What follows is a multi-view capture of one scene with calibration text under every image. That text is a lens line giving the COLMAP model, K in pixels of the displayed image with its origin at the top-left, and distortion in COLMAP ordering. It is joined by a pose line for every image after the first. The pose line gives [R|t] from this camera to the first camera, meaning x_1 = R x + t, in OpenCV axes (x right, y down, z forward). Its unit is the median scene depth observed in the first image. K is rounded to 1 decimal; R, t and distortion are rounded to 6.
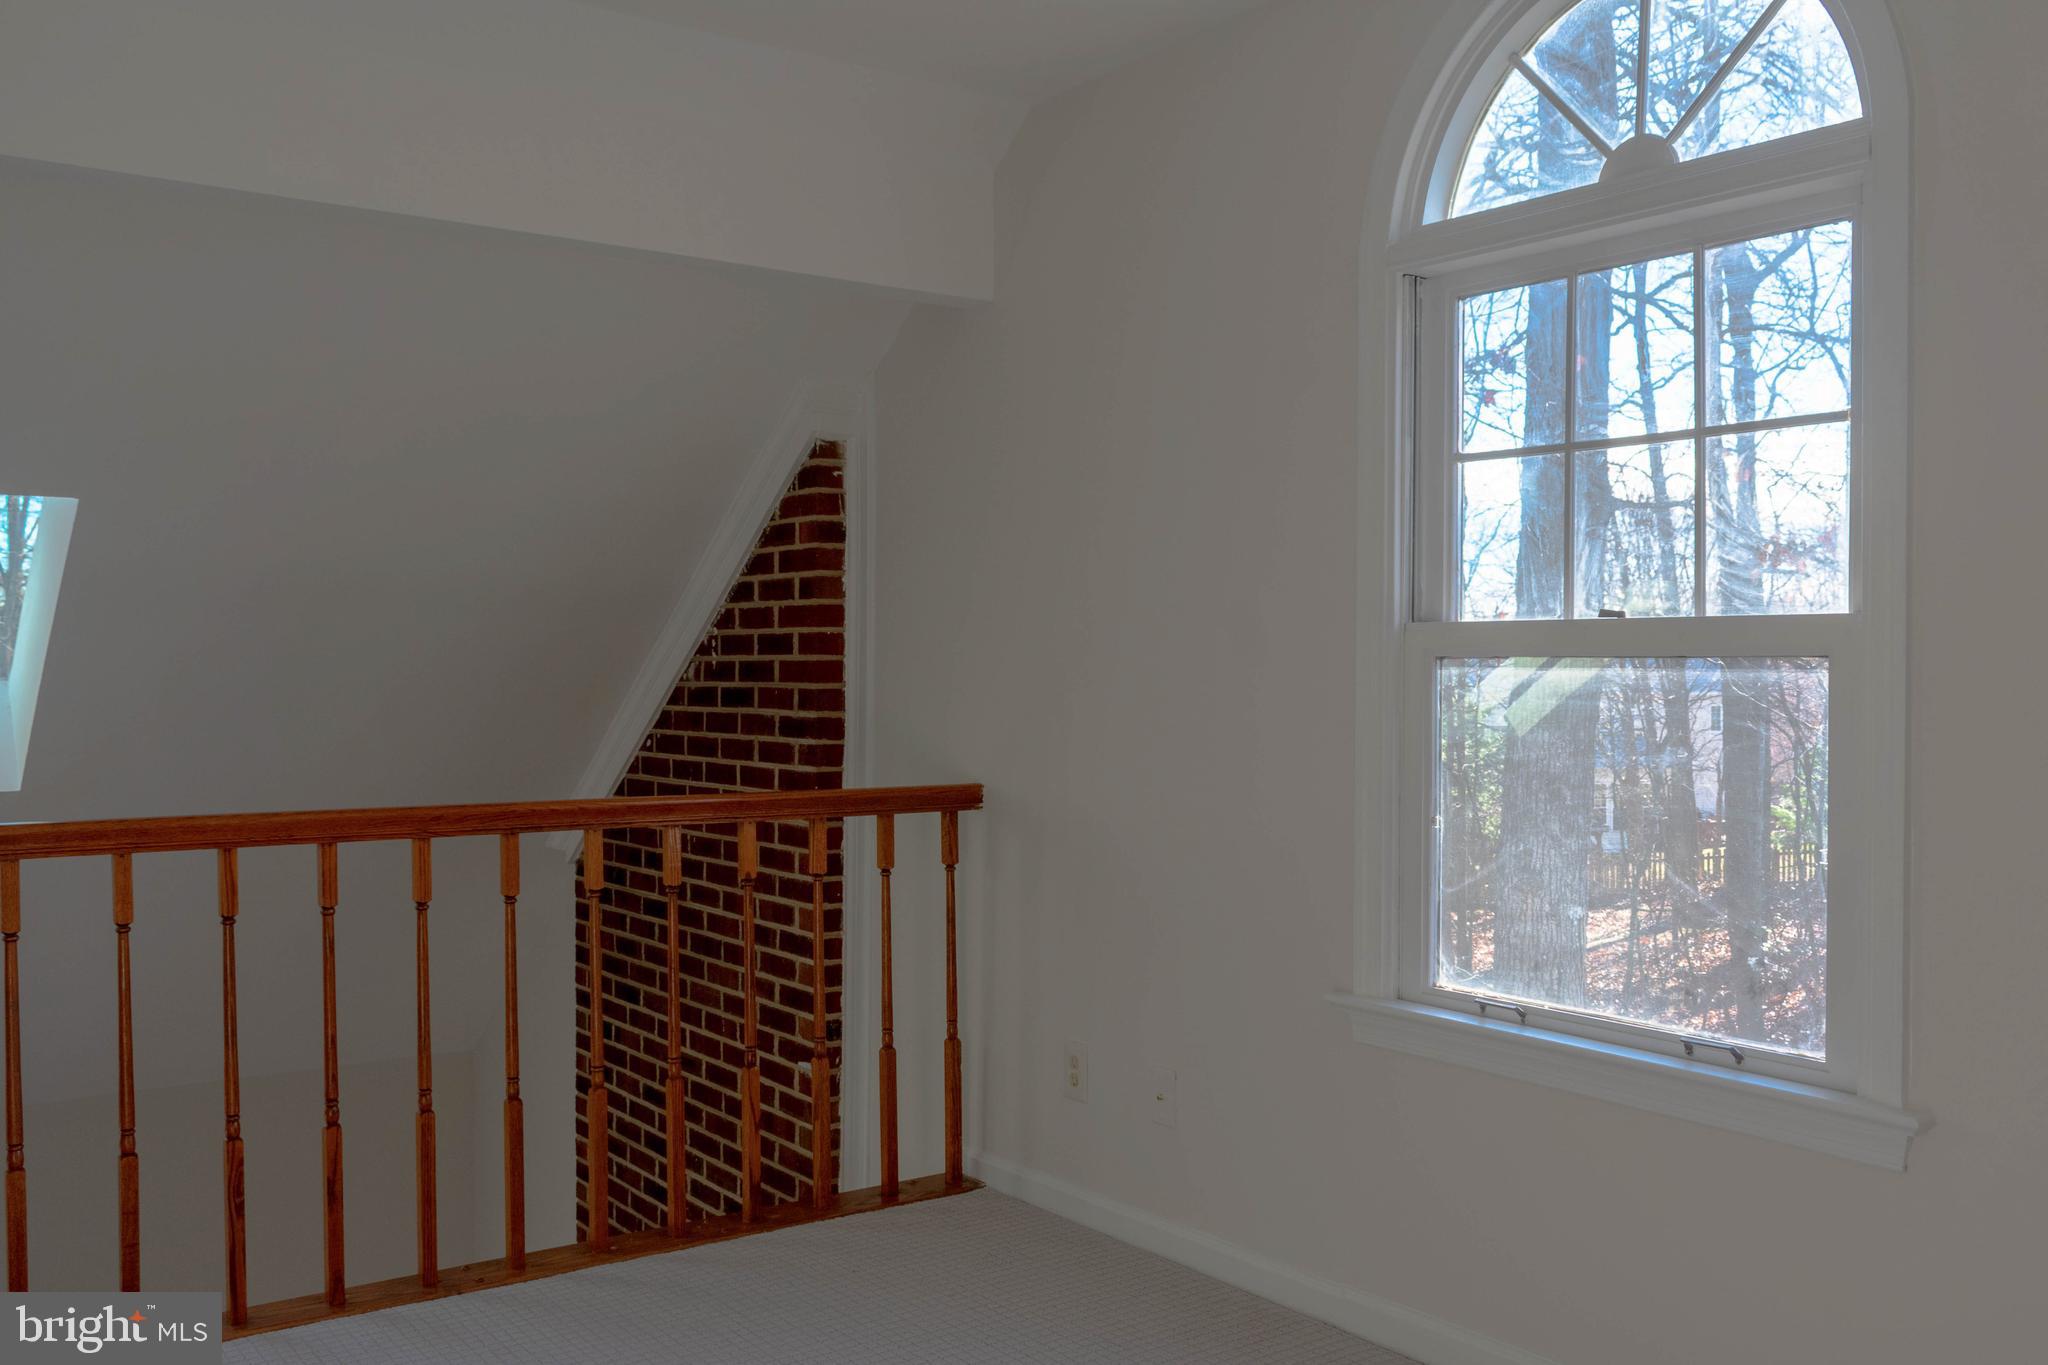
lens RADIAL K [[1797.9, 0, 1013.6], [0, 1797.9, 677.7], [0, 0, 1]] dist [-0.003426, -0.003876]
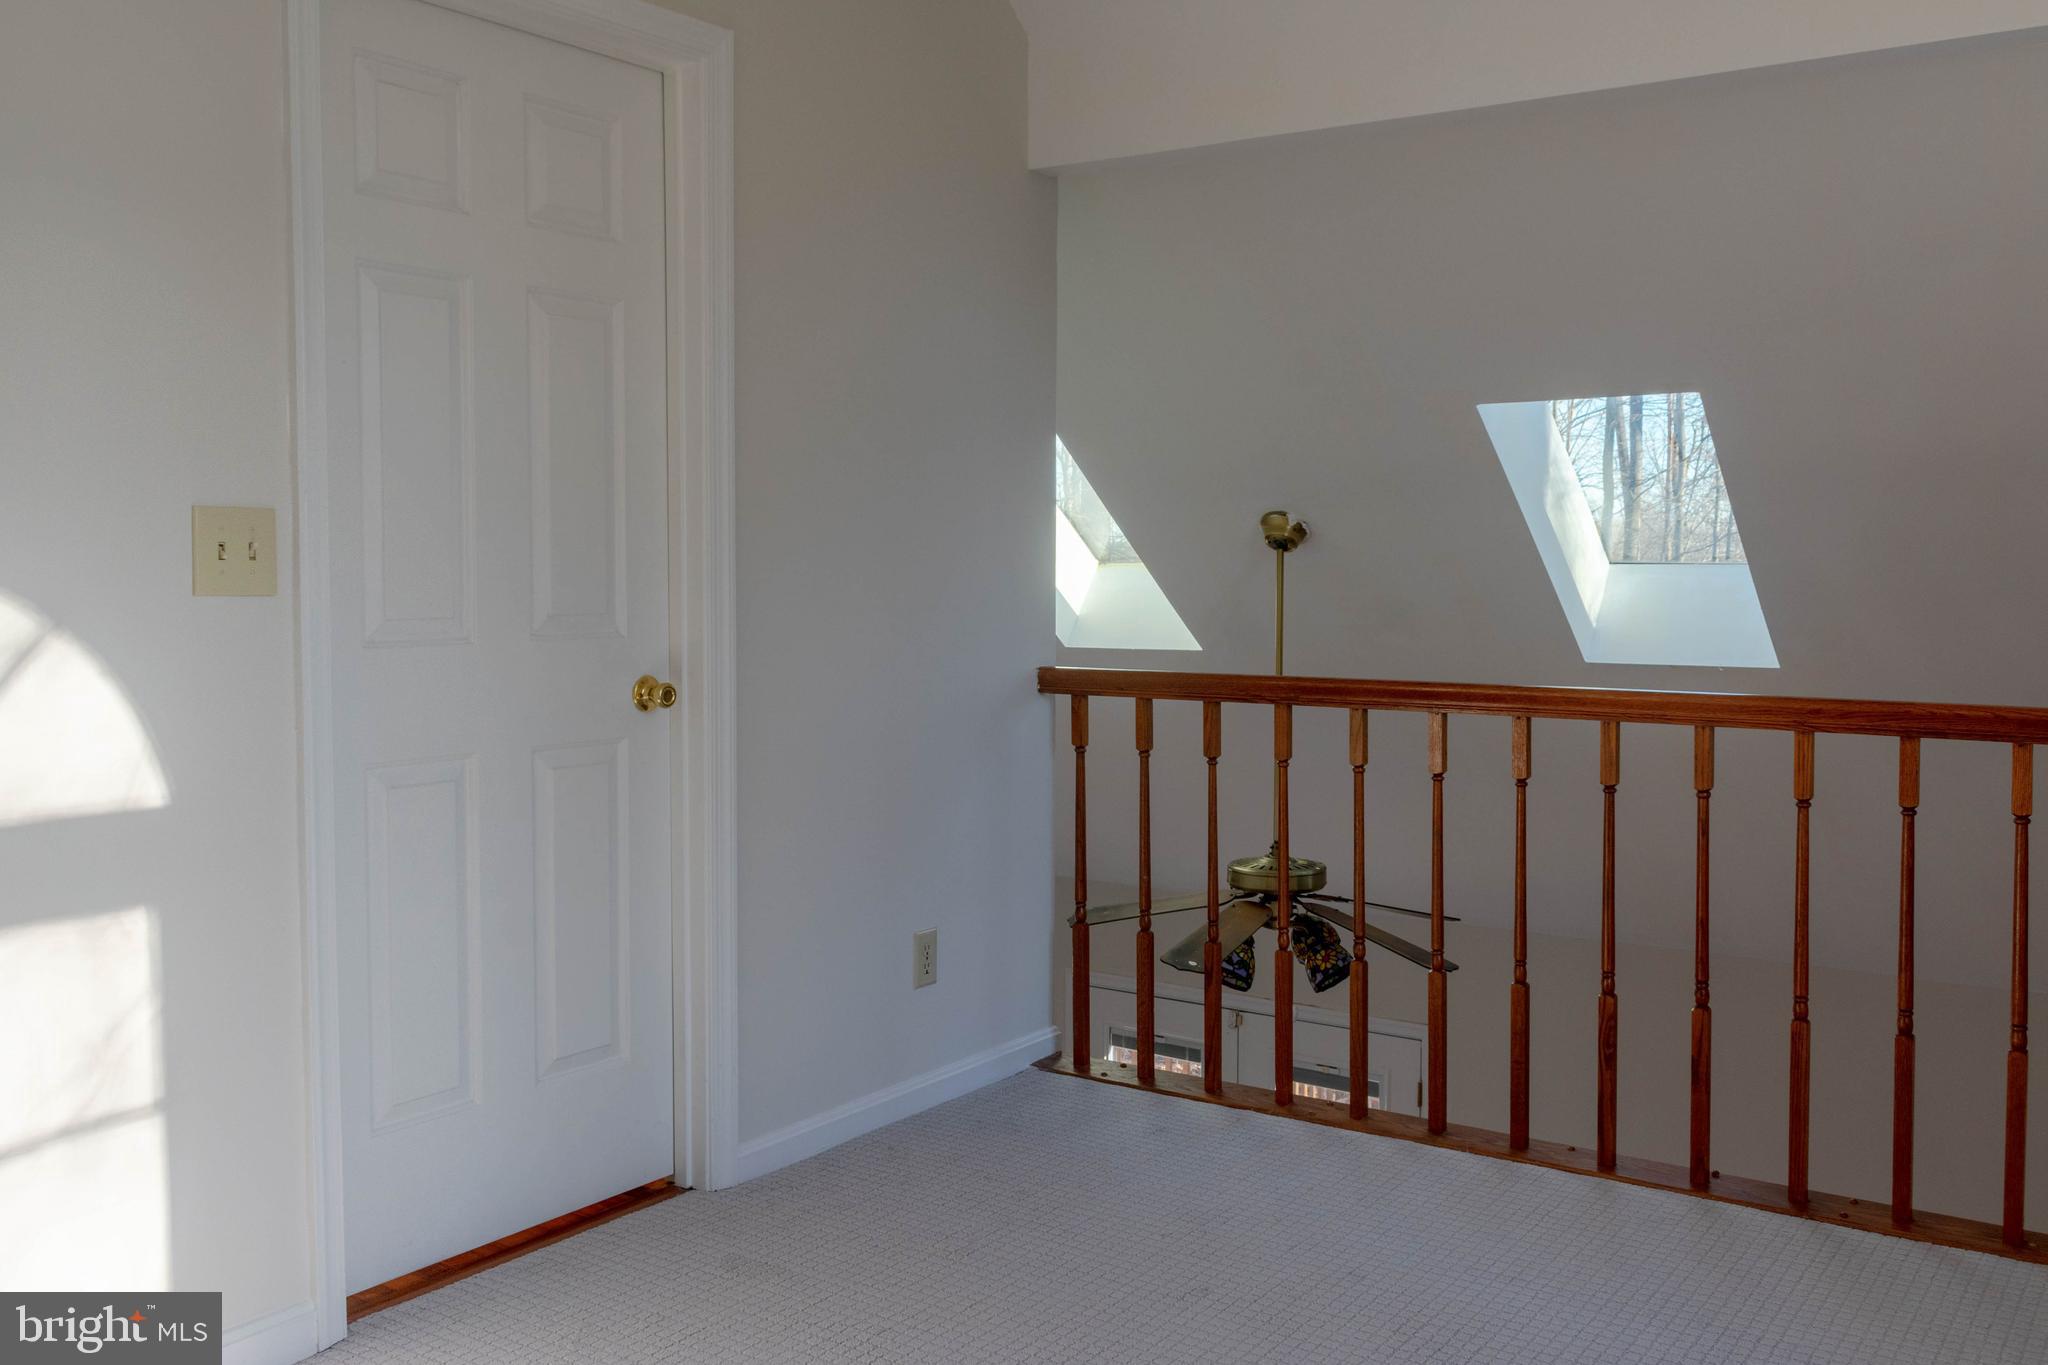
lens RADIAL K [[1797.9, 0, 1014.9], [0, 1797.9, 674.7], [0, 0, 1]] dist [-0.003426, -0.003876]
pose [[0.318219, 0.060406, -0.946091, 0.424771], [-0.000529, 0.997979, 0.063541, 0.000385], [0.948017, -0.019720, 0.317608, 0.312553]]
